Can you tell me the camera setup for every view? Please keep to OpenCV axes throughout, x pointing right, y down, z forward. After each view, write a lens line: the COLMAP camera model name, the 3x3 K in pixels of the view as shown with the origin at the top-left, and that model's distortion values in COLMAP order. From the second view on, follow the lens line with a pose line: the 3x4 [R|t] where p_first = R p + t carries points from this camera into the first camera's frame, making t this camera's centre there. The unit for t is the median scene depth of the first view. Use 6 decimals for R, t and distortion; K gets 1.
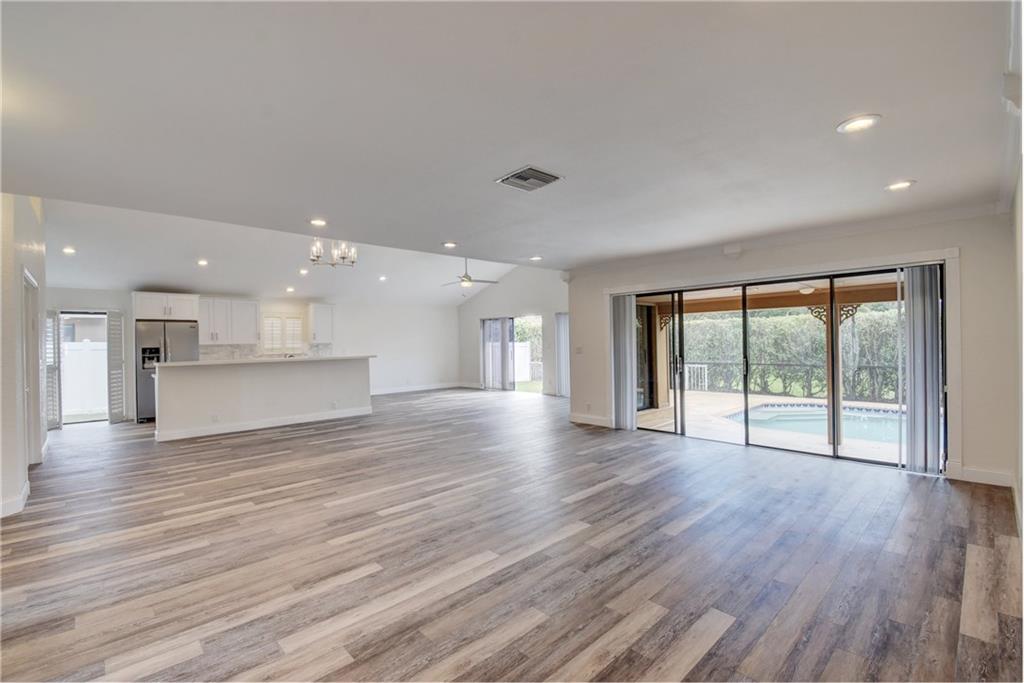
lens RADIAL K [[449.8, 0, 510.1], [0, 449.8, 342.4], [0, 0, 1]] dist [0.001438, -0.009446]
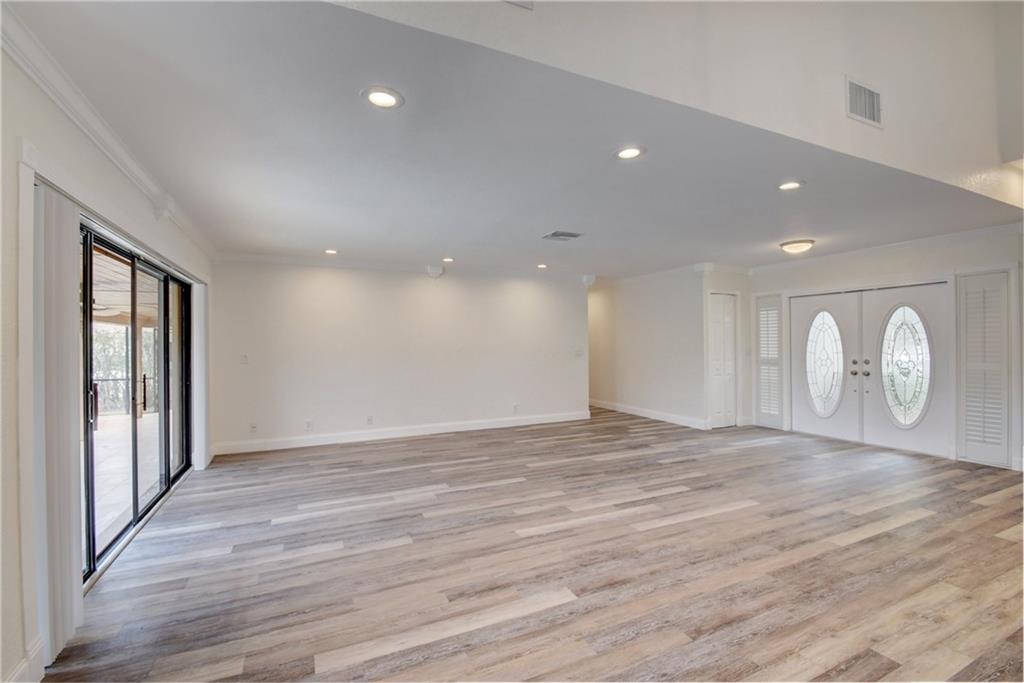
lens RADIAL K [[449.8, 0, 508.5], [0, 449.8, 337.9], [0, 0, 1]] dist [0.001438, -0.009446]
pose [[-0.948262, 0.028676, 0.316190, -0.193421], [0.025646, 0.999577, -0.013739, 0.000513], [-0.316451, -0.004919, -0.948596, 1.861225]]
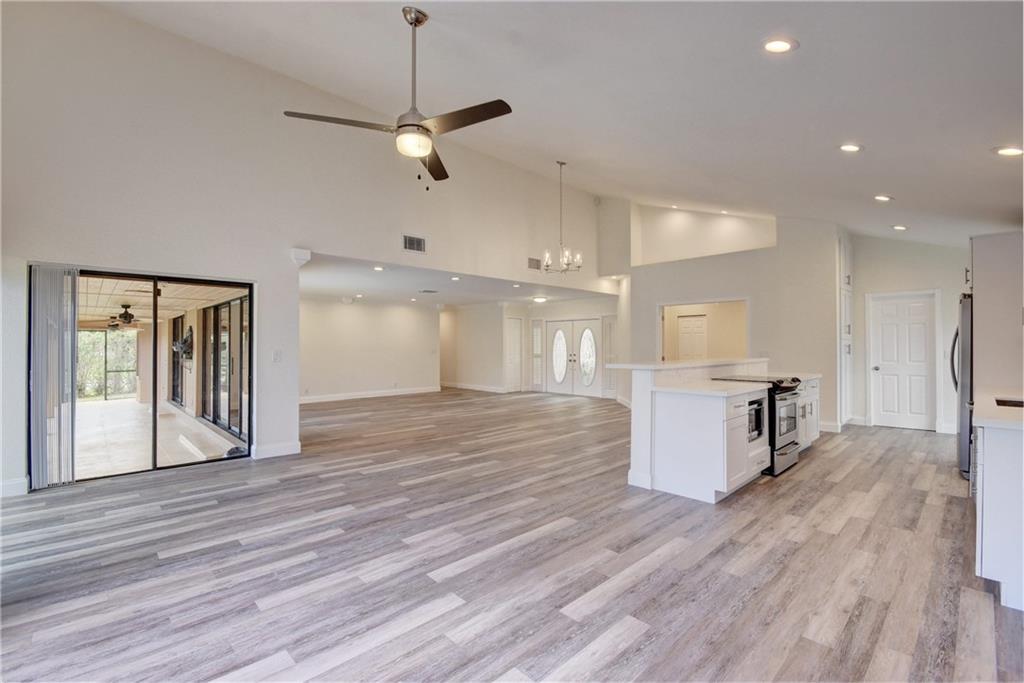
lens RADIAL K [[449.8, 0, 512.4], [0, 449.8, 342.6], [0, 0, 1]] dist [0.001438, -0.009446]
pose [[-0.999701, 0.019185, -0.015154, -0.360418], [0.019231, 0.999811, -0.002916, 0.005764], [0.015095, -0.003207, -0.999881, 3.030982]]
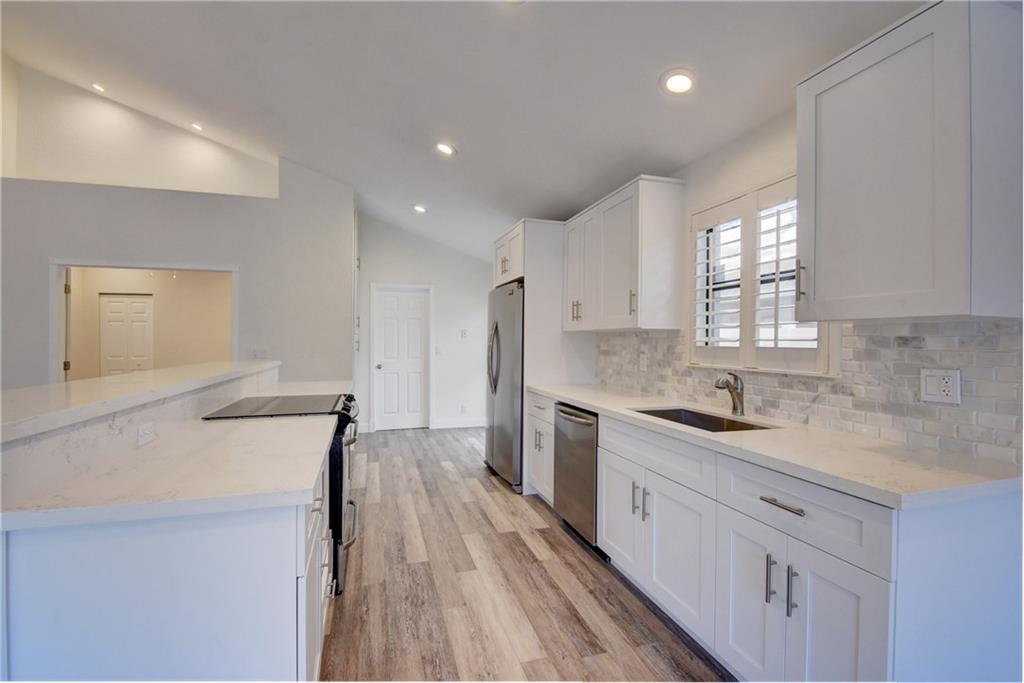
lens RADIAL K [[449.8, 0, 506.2], [0, 449.8, 339.1], [0, 0, 1]] dist [0.001438, -0.009446]
pose [[-0.446637, 0.012981, -0.894621, -0.592740], [0.004028, 0.999914, 0.012497, 0.014054], [0.894706, 0.001978, -0.446651, 2.411185]]
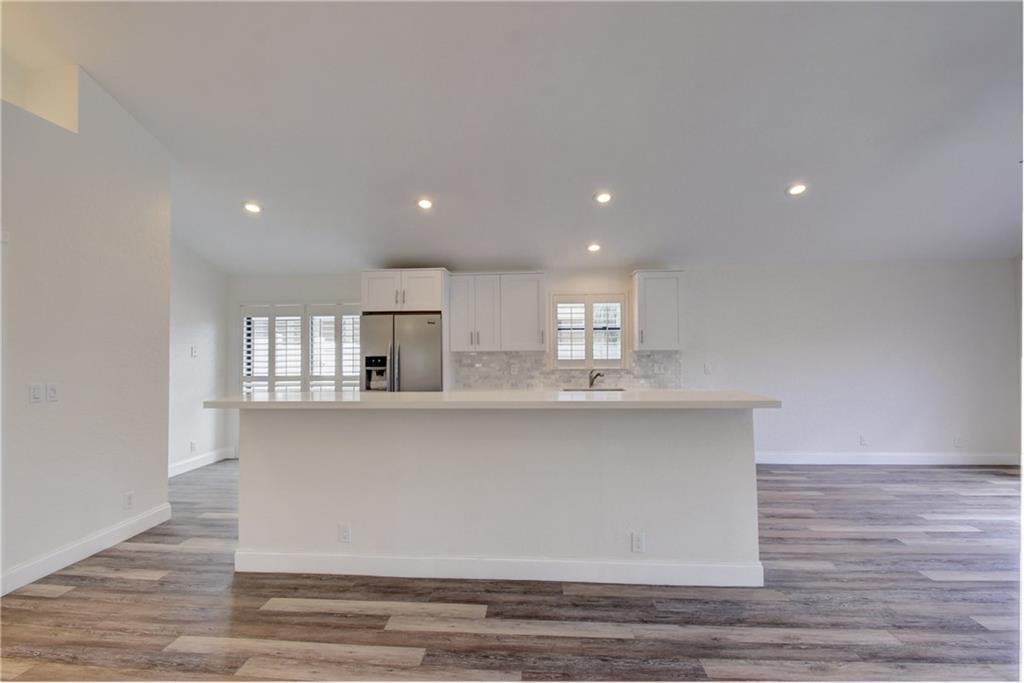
lens RADIAL K [[449.8, 0, 511.0], [0, 449.8, 336.4], [0, 0, 1]] dist [0.001438, -0.009446]
pose [[0.672906, -0.008966, -0.739674, -0.397001], [-0.003603, 0.999875, -0.015398, -0.013635], [0.739719, 0.013027, 0.672790, 1.362339]]
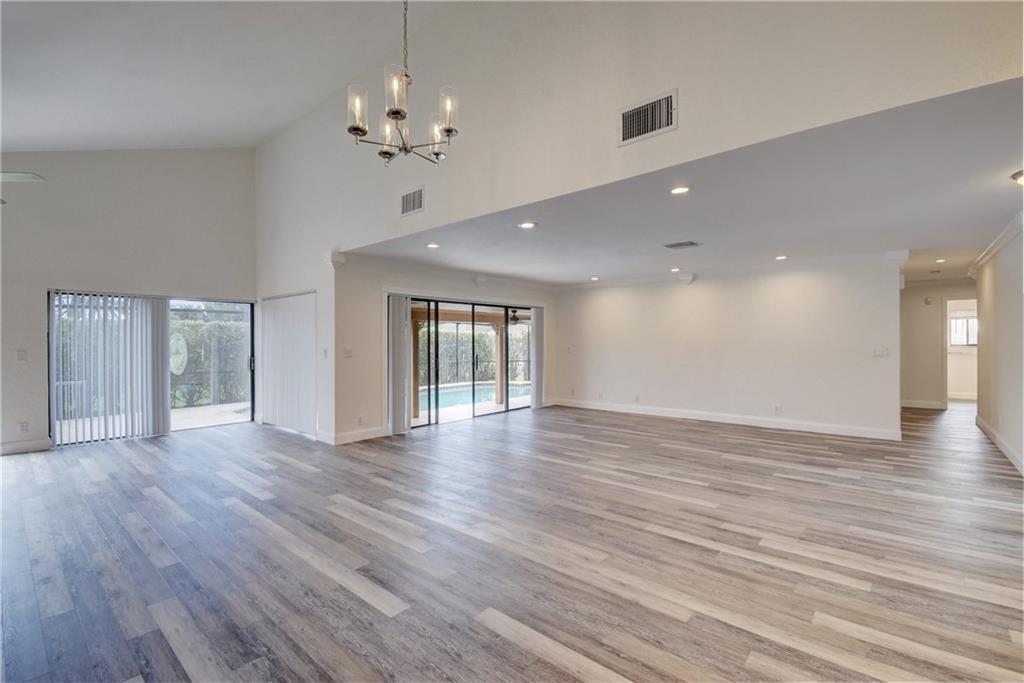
lens RADIAL K [[449.8, 0, 507.0], [0, 449.8, 341.8], [0, 0, 1]] dist [0.001438, -0.009446]
pose [[-0.094723, 0.017633, 0.995348, -1.173957], [0.008829, 0.999819, -0.016872, 0.019965], [-0.995465, 0.007190, -0.094861, 1.351584]]
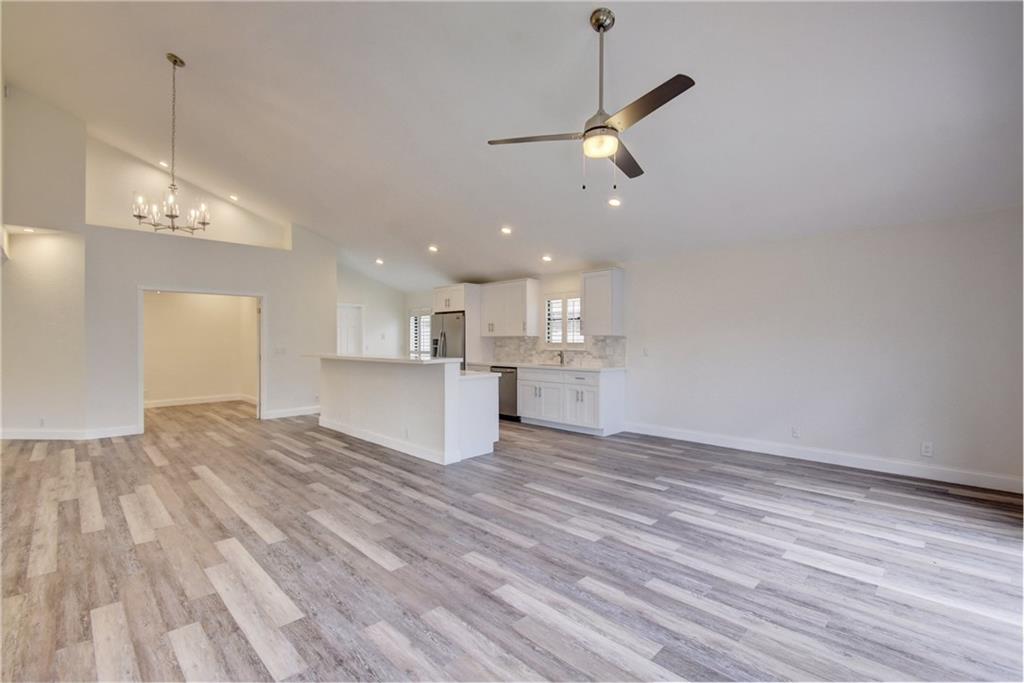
lens RADIAL K [[449.8, 0, 507.9], [0, 449.8, 342.6], [0, 0, 1]] dist [0.001438, -0.009446]
pose [[0.026704, 0.024355, -0.999347, 0.486543], [0.003370, 0.999695, 0.024453, -0.010318], [0.999638, -0.004021, 0.026614, 2.169412]]
